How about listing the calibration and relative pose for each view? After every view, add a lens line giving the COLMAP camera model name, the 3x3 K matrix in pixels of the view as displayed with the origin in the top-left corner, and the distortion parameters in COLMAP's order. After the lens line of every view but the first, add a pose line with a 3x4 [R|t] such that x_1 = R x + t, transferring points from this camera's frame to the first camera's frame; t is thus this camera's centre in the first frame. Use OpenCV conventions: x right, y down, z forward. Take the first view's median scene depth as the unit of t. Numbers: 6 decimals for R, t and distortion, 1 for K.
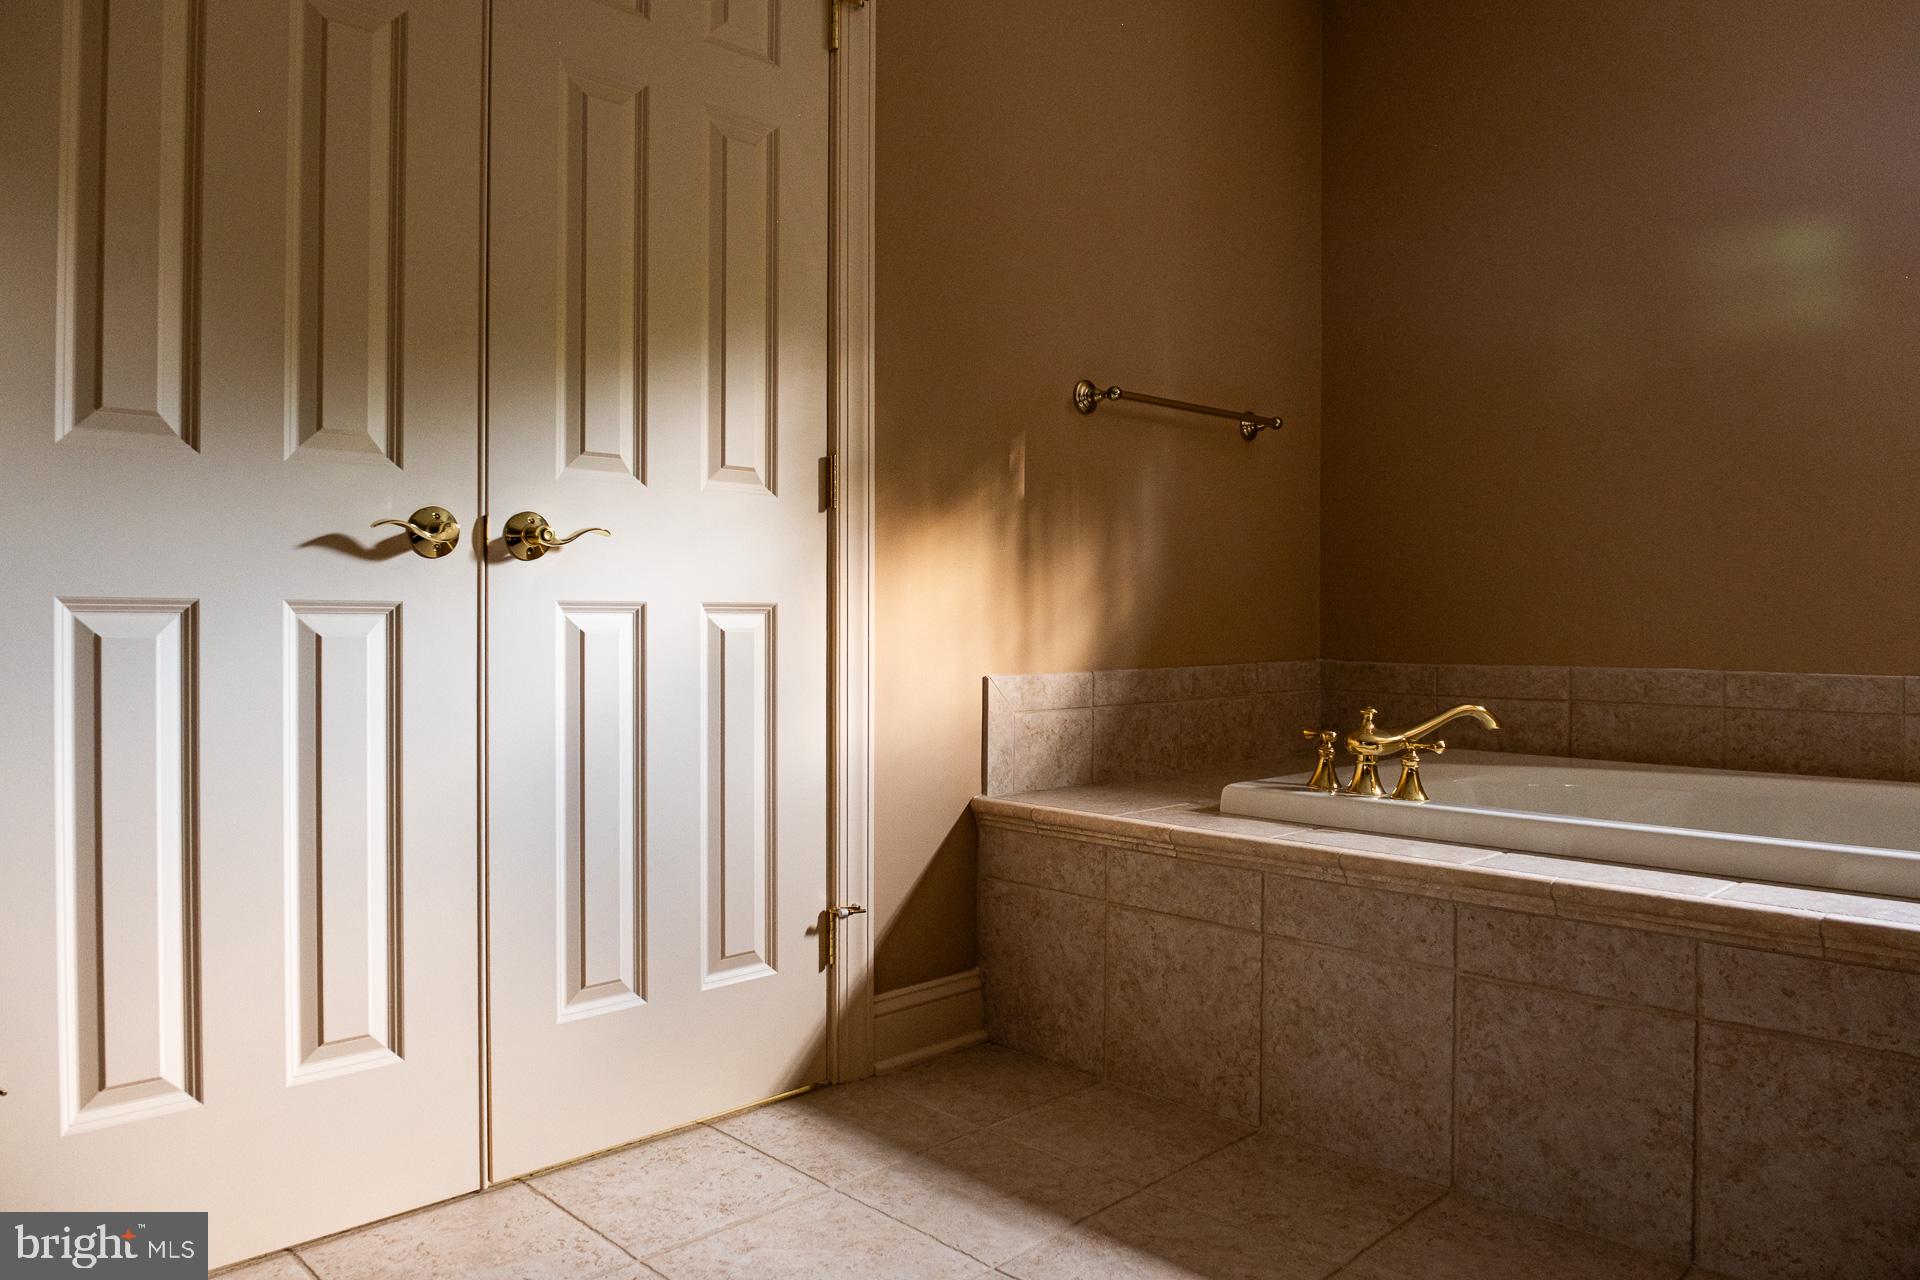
lens RADIAL K [[1293.5, 0, 960.5], [0, 1293.5, 634.5], [0, 0, 1]] dist [-0.023738, -0.009949]
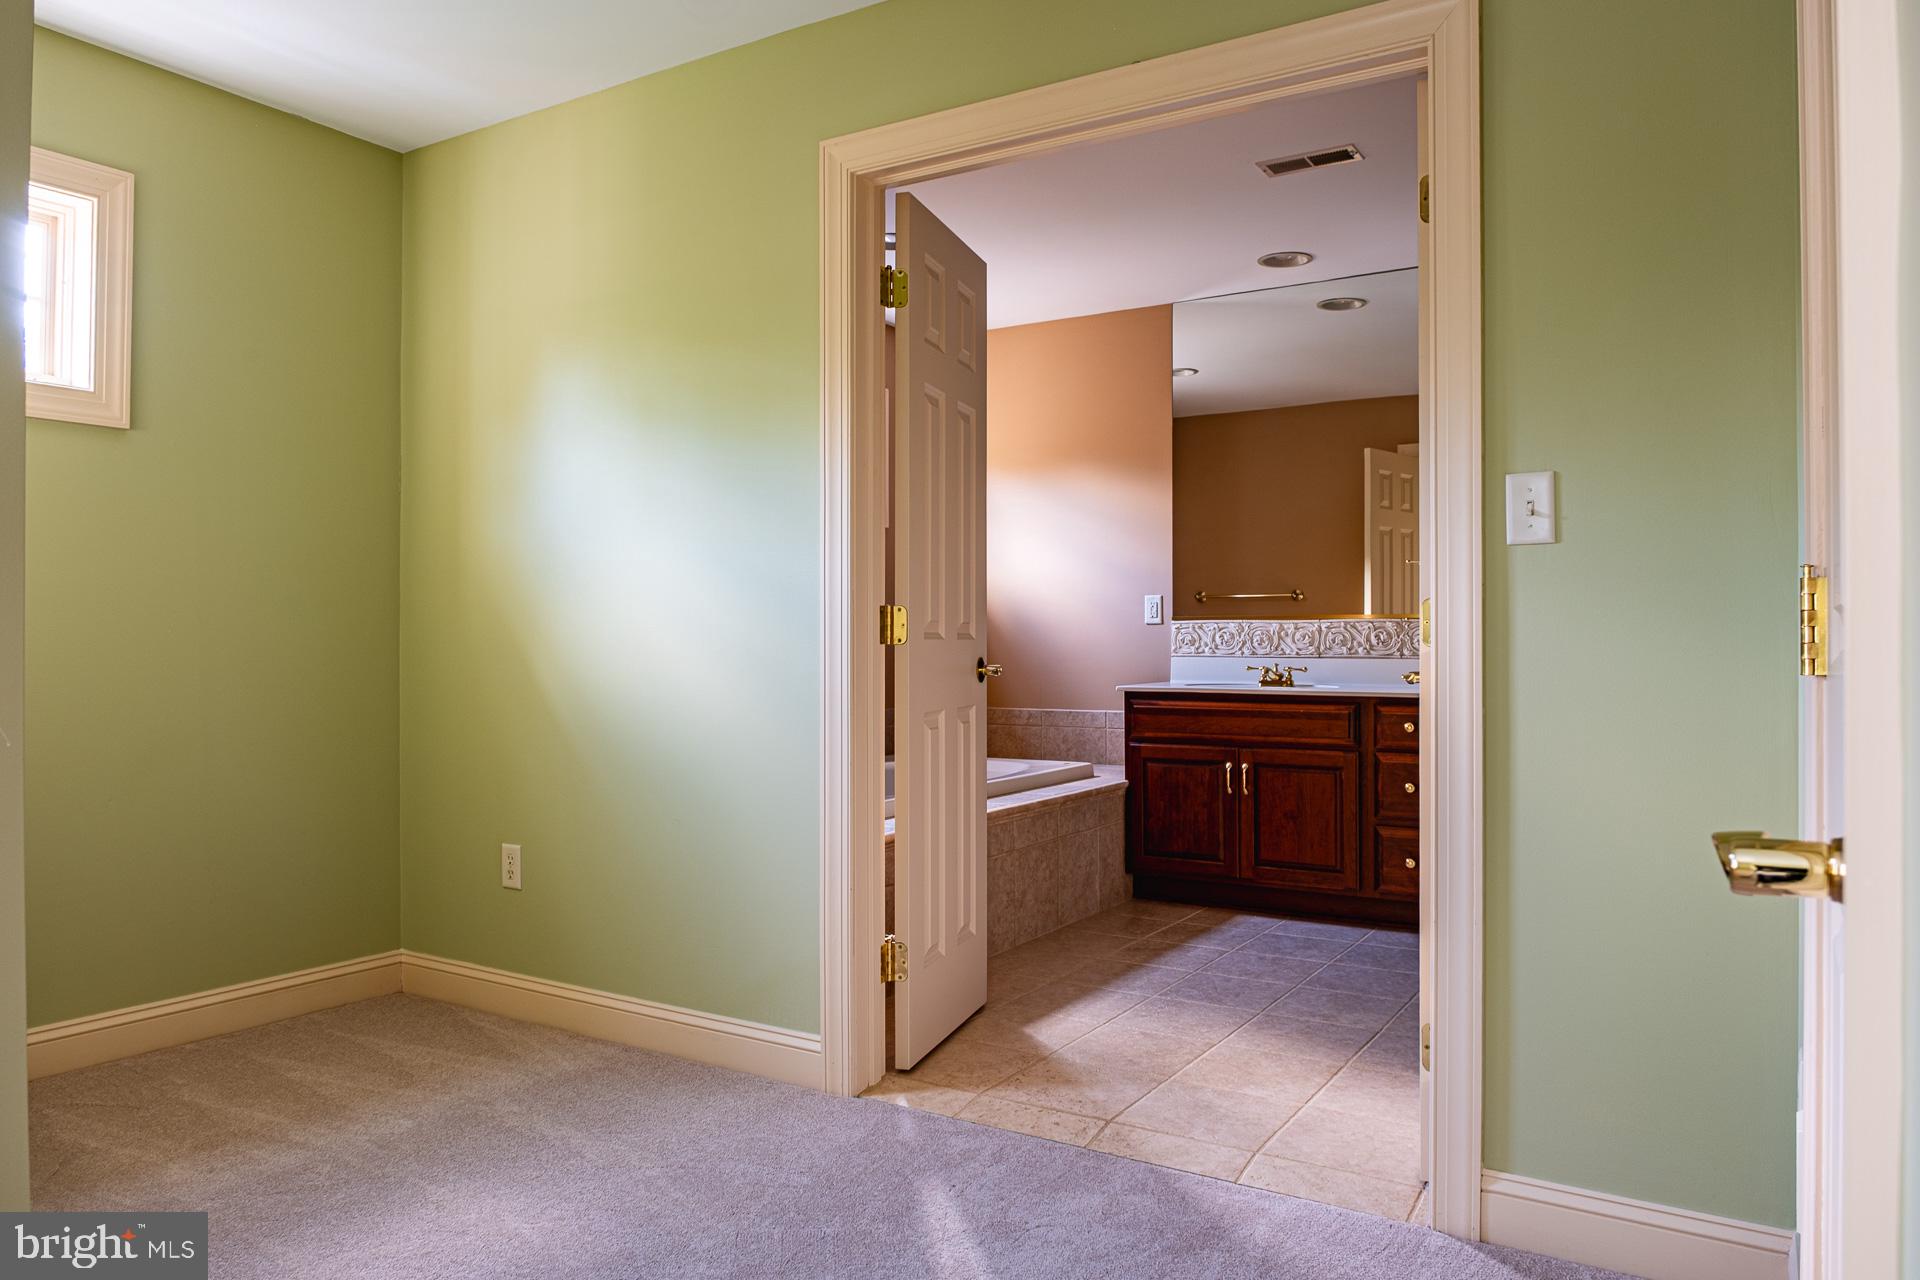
lens RADIAL K [[1293.5, 0, 956.8], [0, 1293.5, 648.1], [0, 0, 1]] dist [-0.023738, -0.009949]
pose [[-0.241849, 0.001497, 0.970313, -1.918480], [0.008212, 0.999966, 0.000504, -0.114568], [-0.970279, 0.008090, -0.241853, 1.712531]]
